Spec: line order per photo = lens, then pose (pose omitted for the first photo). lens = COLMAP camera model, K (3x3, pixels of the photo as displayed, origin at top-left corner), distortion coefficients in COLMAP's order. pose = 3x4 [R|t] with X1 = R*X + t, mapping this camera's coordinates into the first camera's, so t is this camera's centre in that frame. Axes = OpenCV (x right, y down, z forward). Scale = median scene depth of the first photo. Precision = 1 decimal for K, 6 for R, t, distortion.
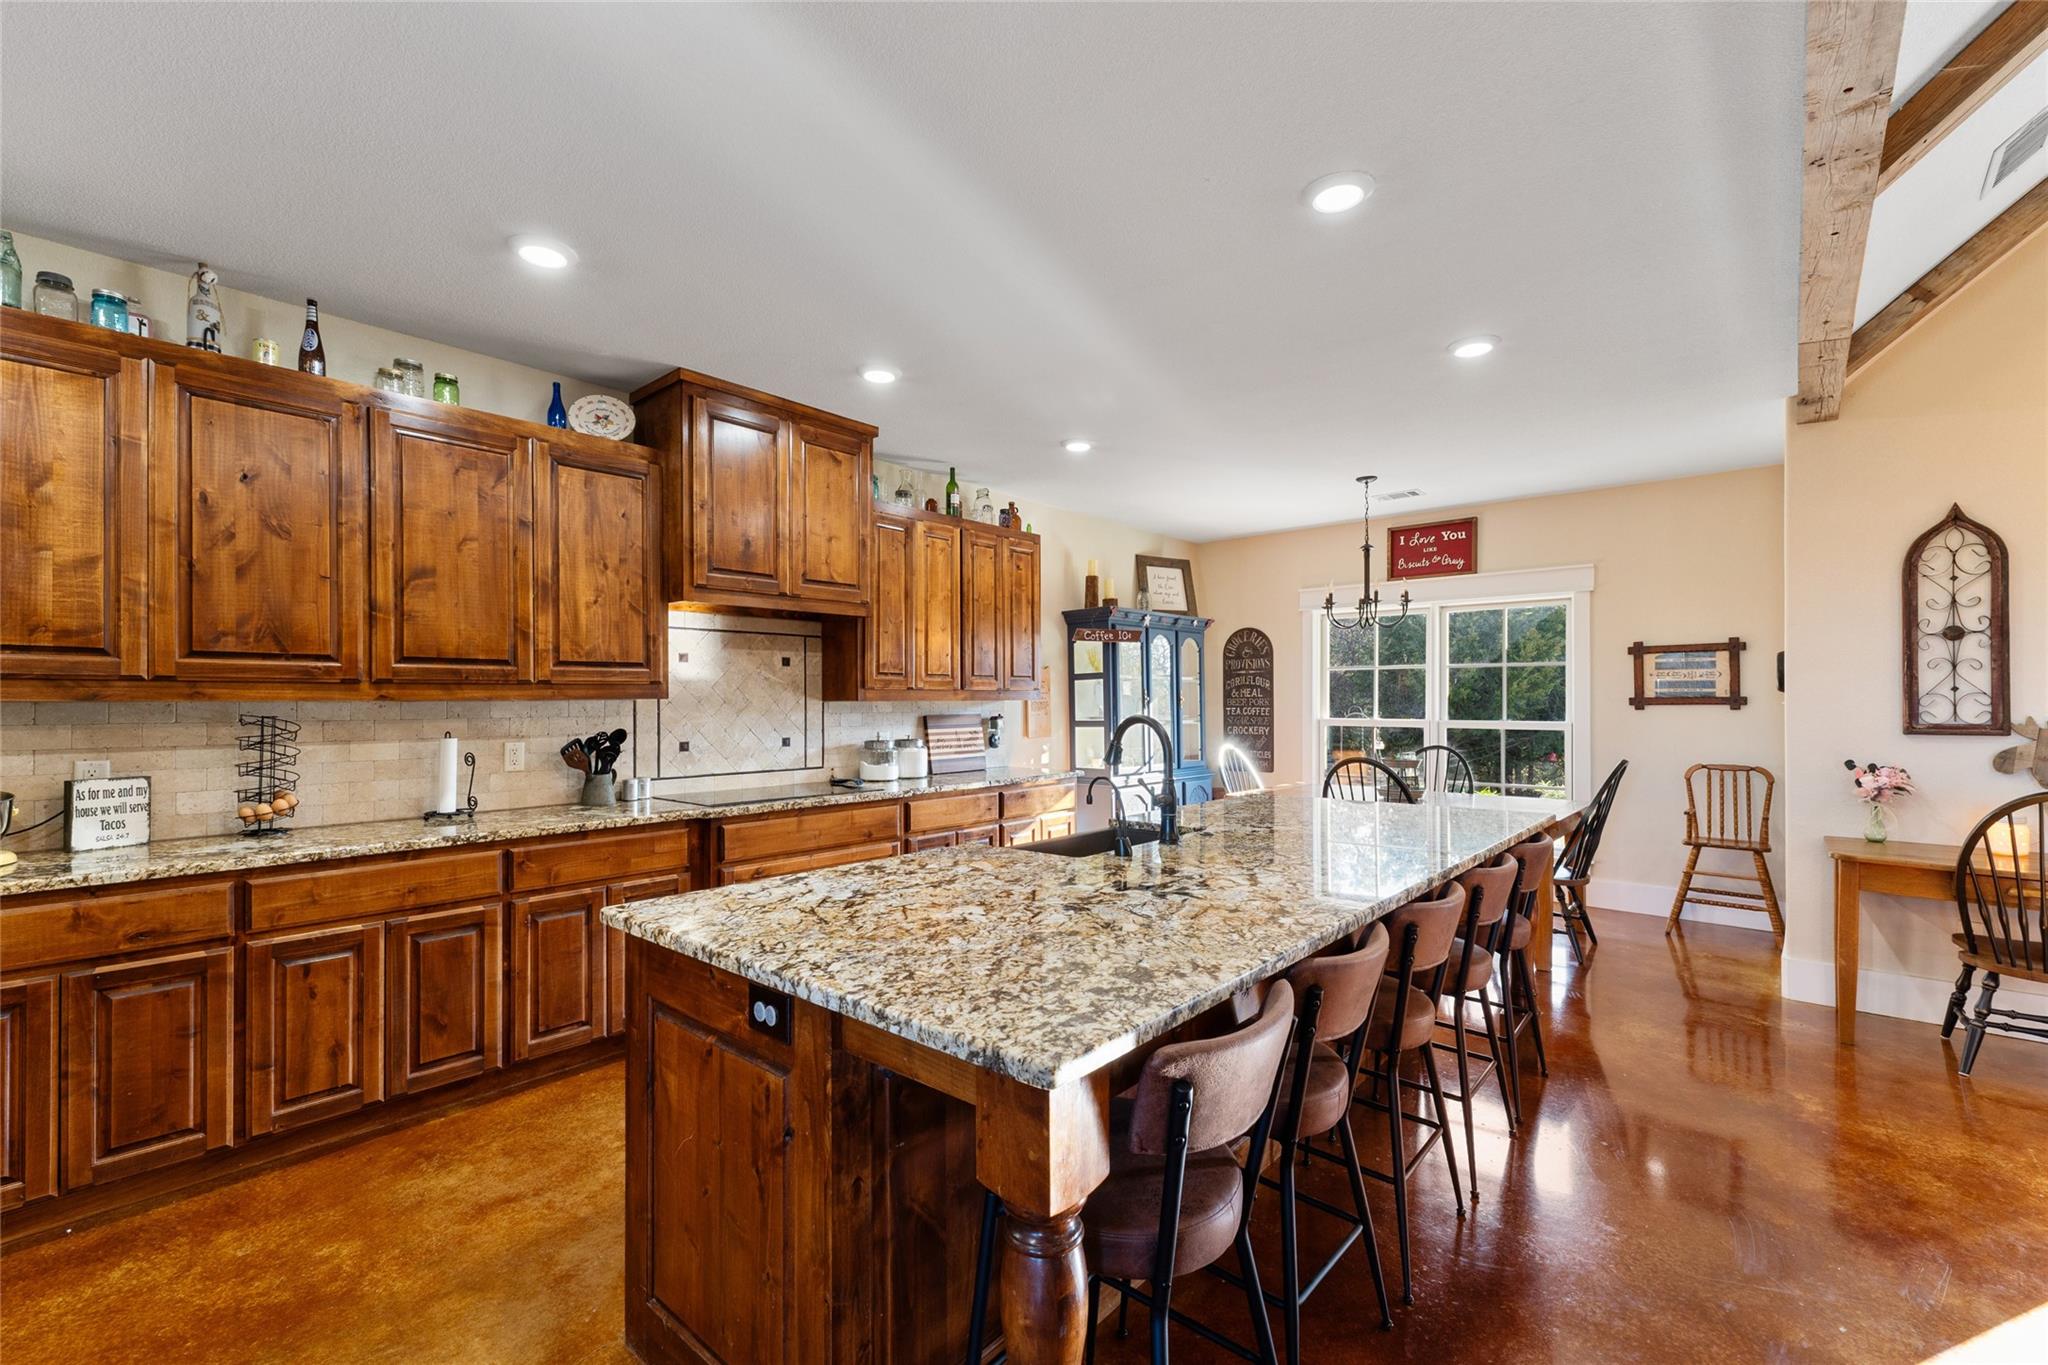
lens RADIAL K [[866.9, 0, 1023.9], [0, 866.9, 693.8], [0, 0, 1]] dist [0.002925, -0.000465]
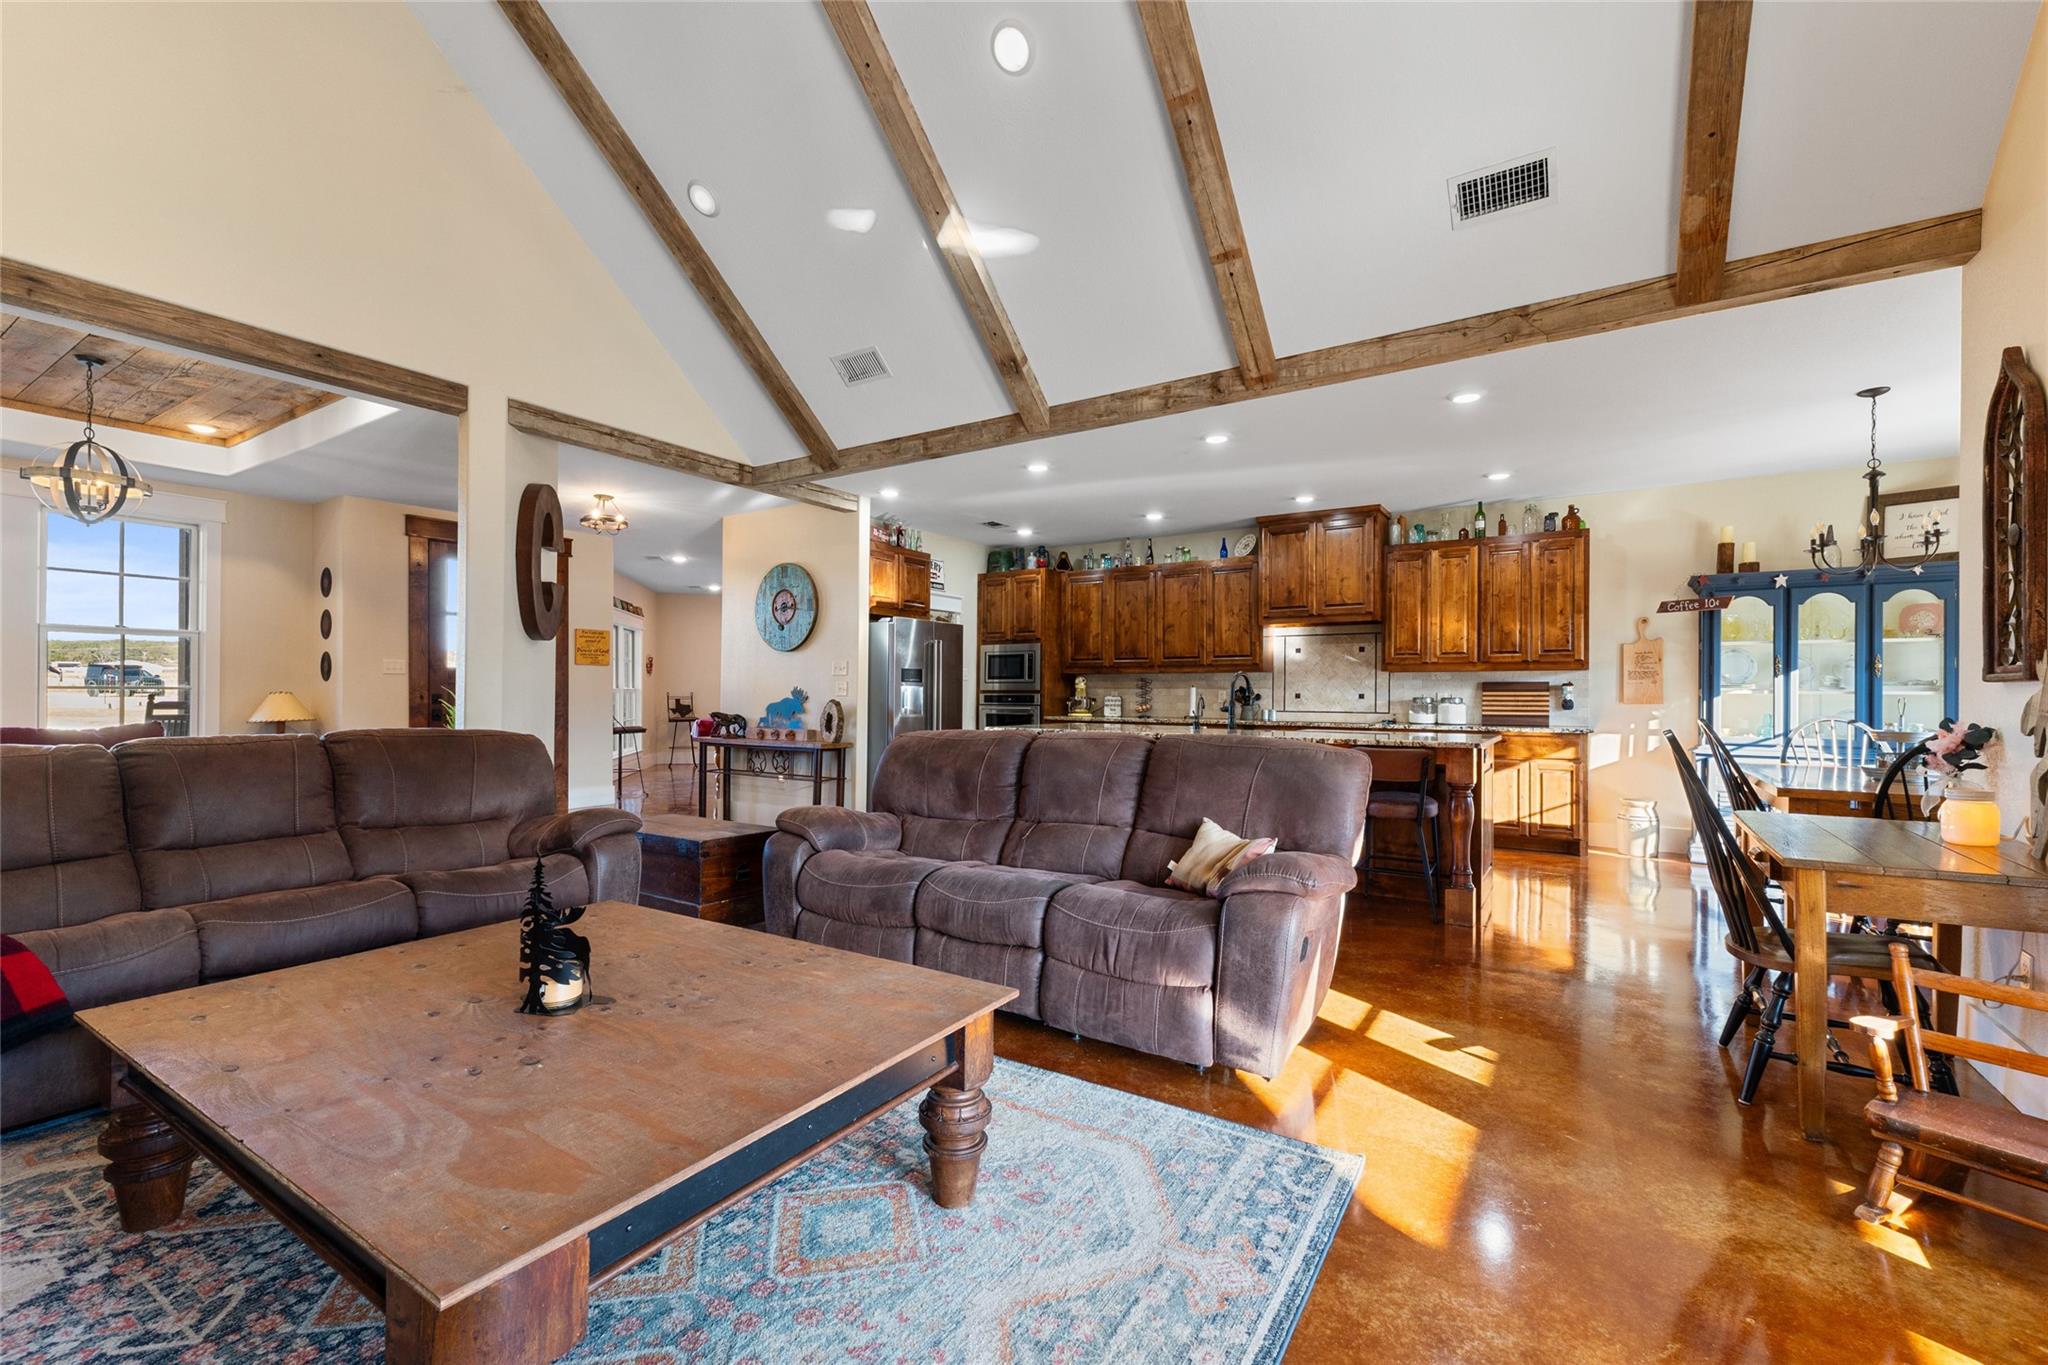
lens RADIAL K [[866.9, 0, 1024.3], [0, 866.9, 690.5], [0, 0, 1]] dist [0.002925, -0.000465]
pose [[0.146445, -0.004507, -0.989209, 1.377014], [-0.001182, 0.999988, -0.004731, 0.055254], [0.989218, 0.001862, 0.146438, 0.093093]]
